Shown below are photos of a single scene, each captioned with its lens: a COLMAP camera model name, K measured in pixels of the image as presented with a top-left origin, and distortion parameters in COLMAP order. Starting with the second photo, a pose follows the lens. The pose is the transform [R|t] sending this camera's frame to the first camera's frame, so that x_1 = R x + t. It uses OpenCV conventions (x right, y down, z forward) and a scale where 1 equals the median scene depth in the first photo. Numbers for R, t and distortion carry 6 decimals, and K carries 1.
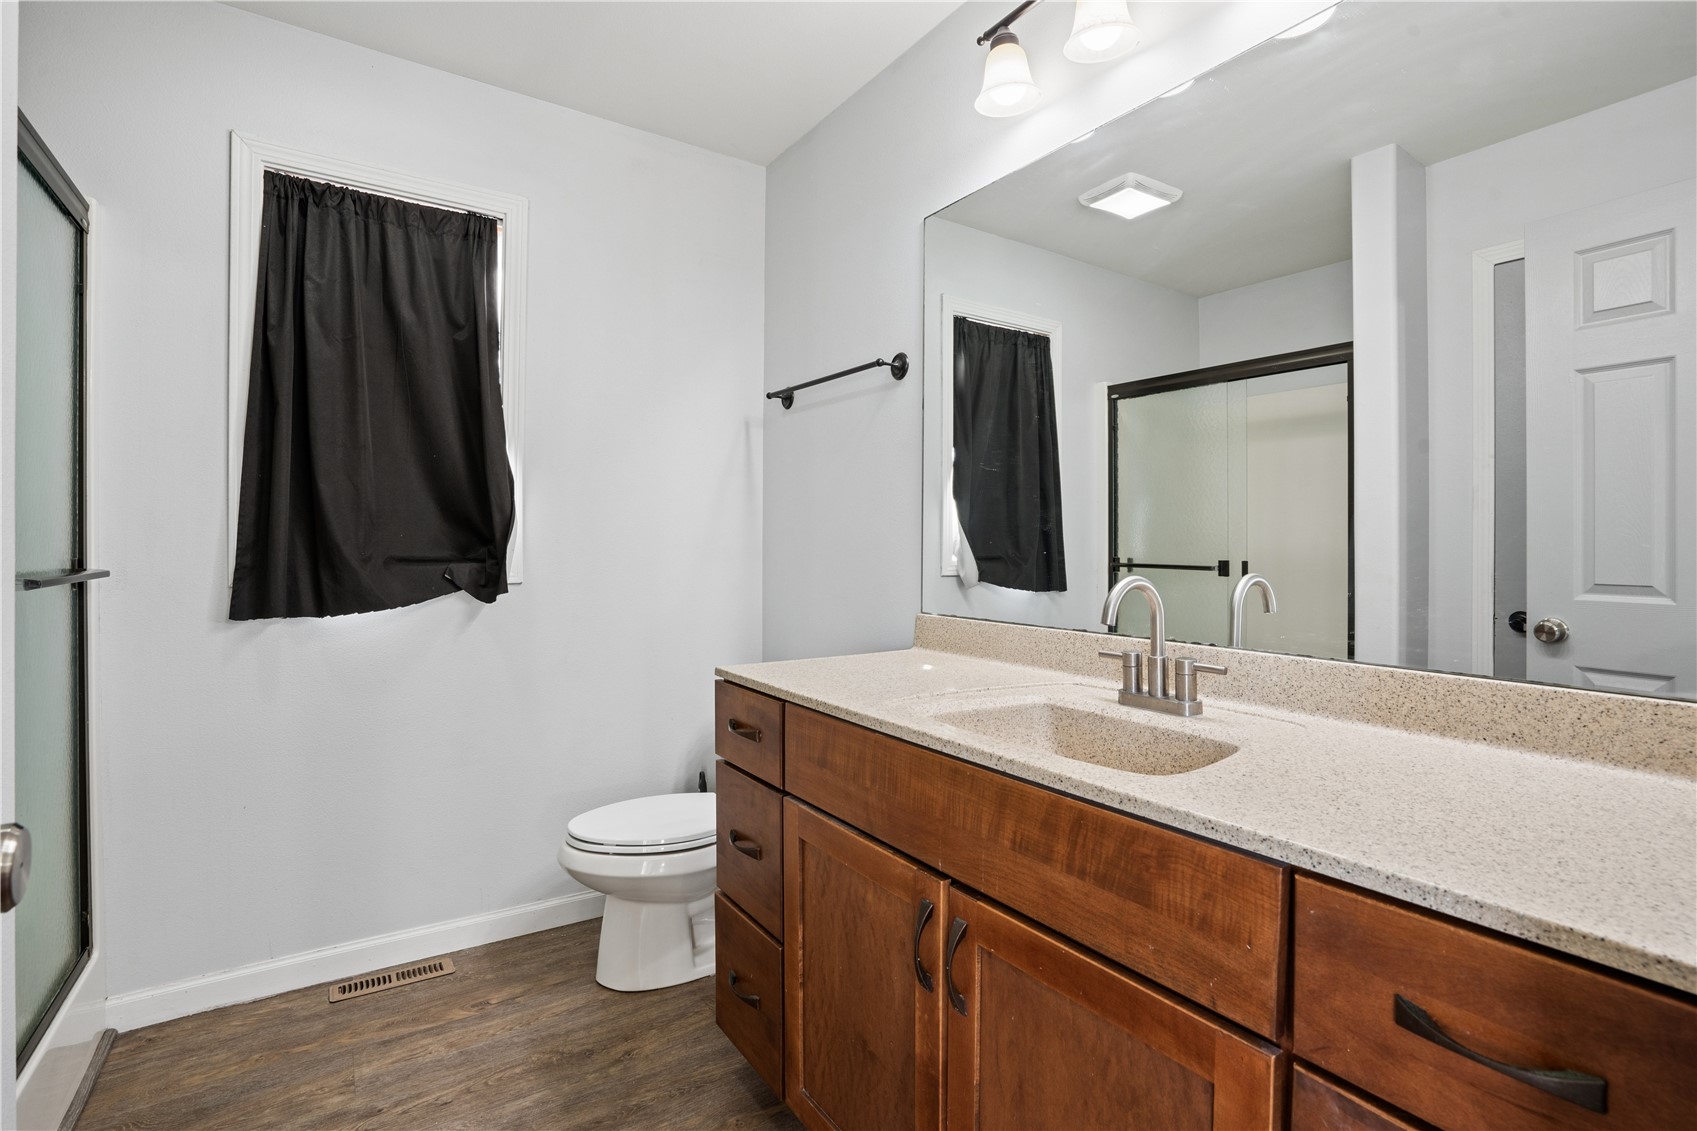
lens RADIAL K [[791.2, 0, 847.2], [0, 791.2, 568.2], [0, 0, 1]] dist [-0.056558, 0.021208]
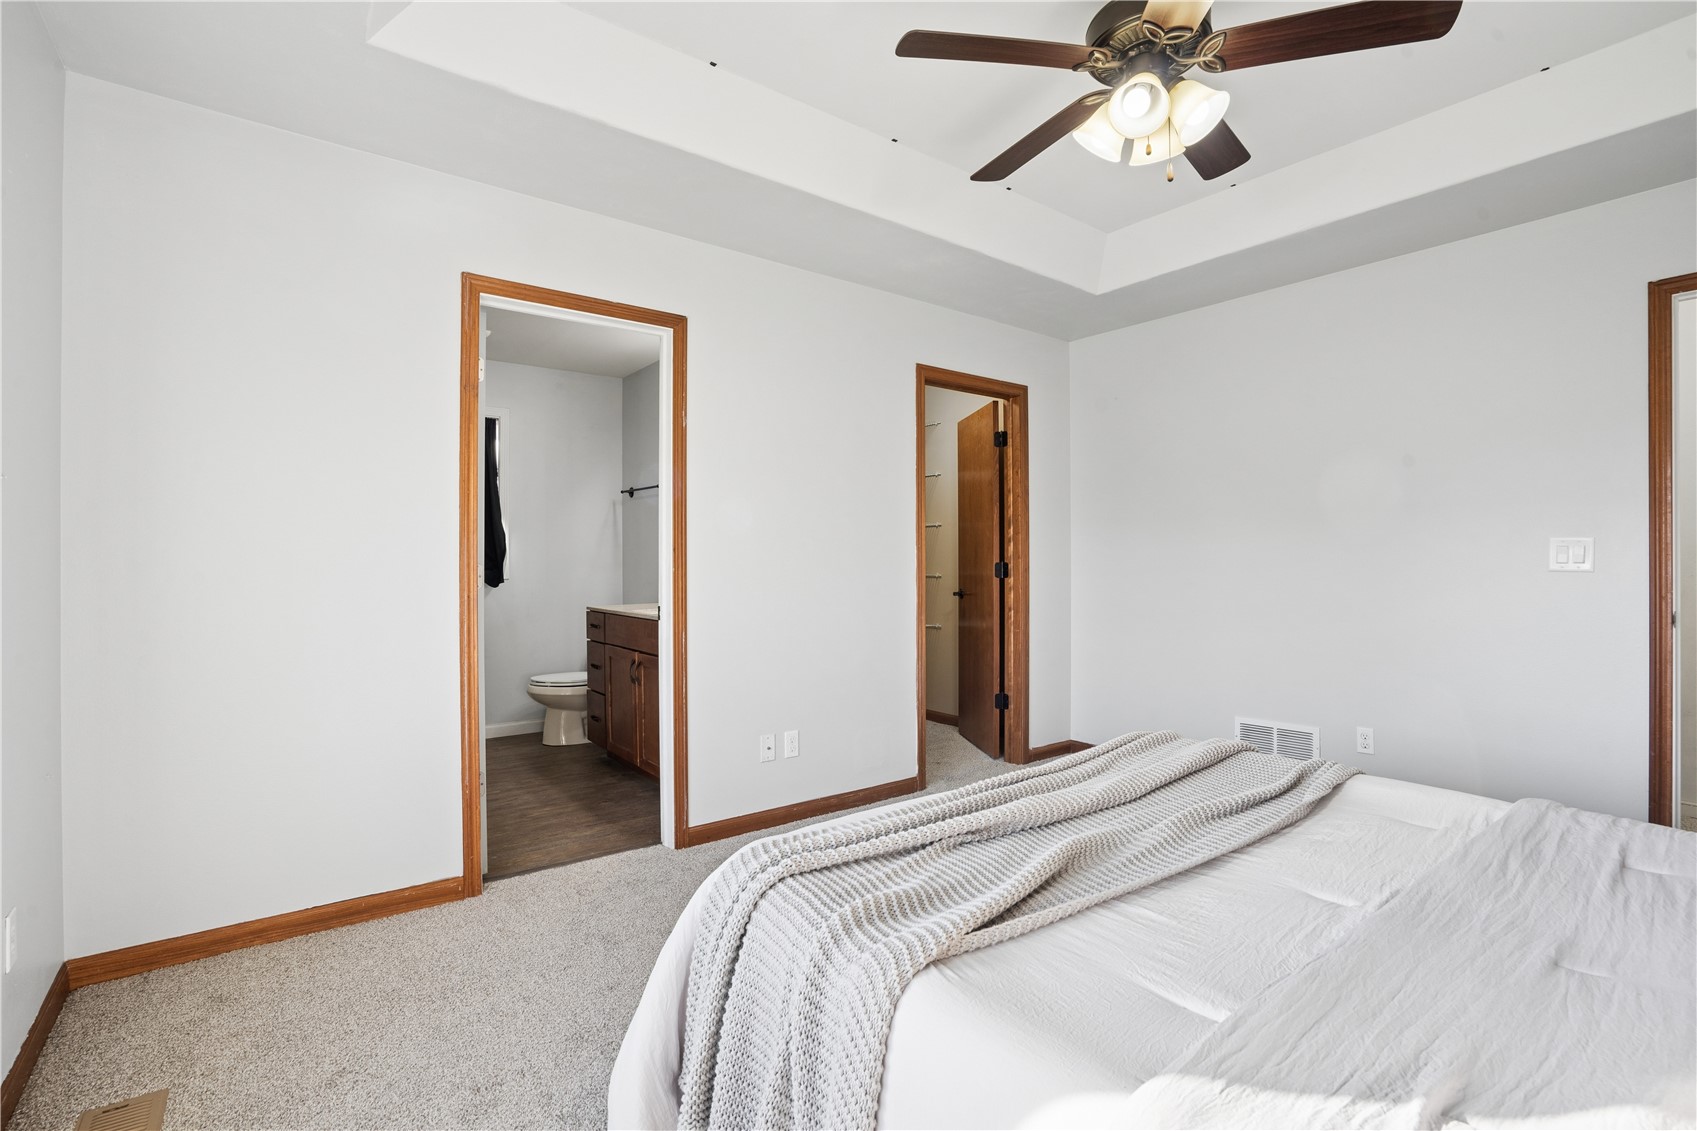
lens RADIAL K [[791.2, 0, 847.2], [0, 791.2, 568.2], [0, 0, 1]] dist [-0.056558, 0.021208]
pose [[0.997691, -0.008021, 0.067446, 0.454966], [0.008360, 0.999954, -0.004736, 0.007468], [-0.067405, 0.005288, 0.997712, -1.477693]]
